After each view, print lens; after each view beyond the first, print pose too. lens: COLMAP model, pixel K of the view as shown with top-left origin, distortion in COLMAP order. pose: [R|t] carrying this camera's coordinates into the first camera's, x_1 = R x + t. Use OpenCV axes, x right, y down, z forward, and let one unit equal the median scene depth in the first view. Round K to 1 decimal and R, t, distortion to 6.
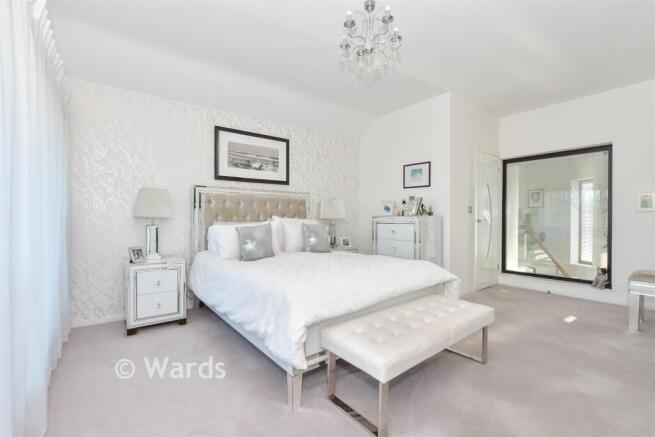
lens RADIAL K [[287.2, 0, 327.9], [0, 287.2, 217.9], [0, 0, 1]] dist [-0.001319, -0.000117]
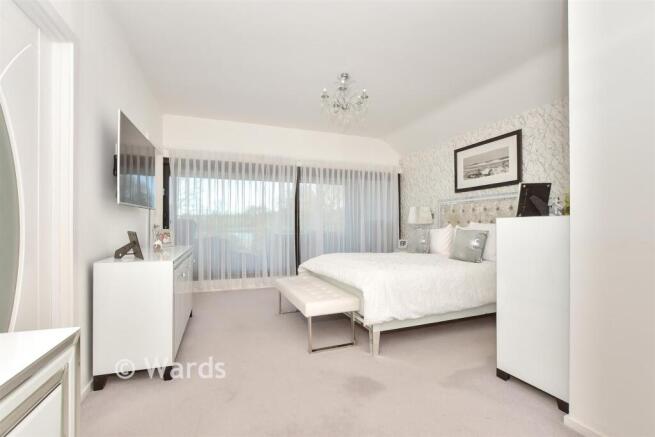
lens RADIAL K [[287.2, 0, 327.9], [0, 287.2, 221.6], [0, 0, 1]] dist [-0.001319, -0.000117]
pose [[-0.293691, -0.009513, -0.955853, 0.880532], [-0.004208, 0.999954, -0.008659, 0.003978], [0.955891, 0.001479, -0.293718, 0.767774]]
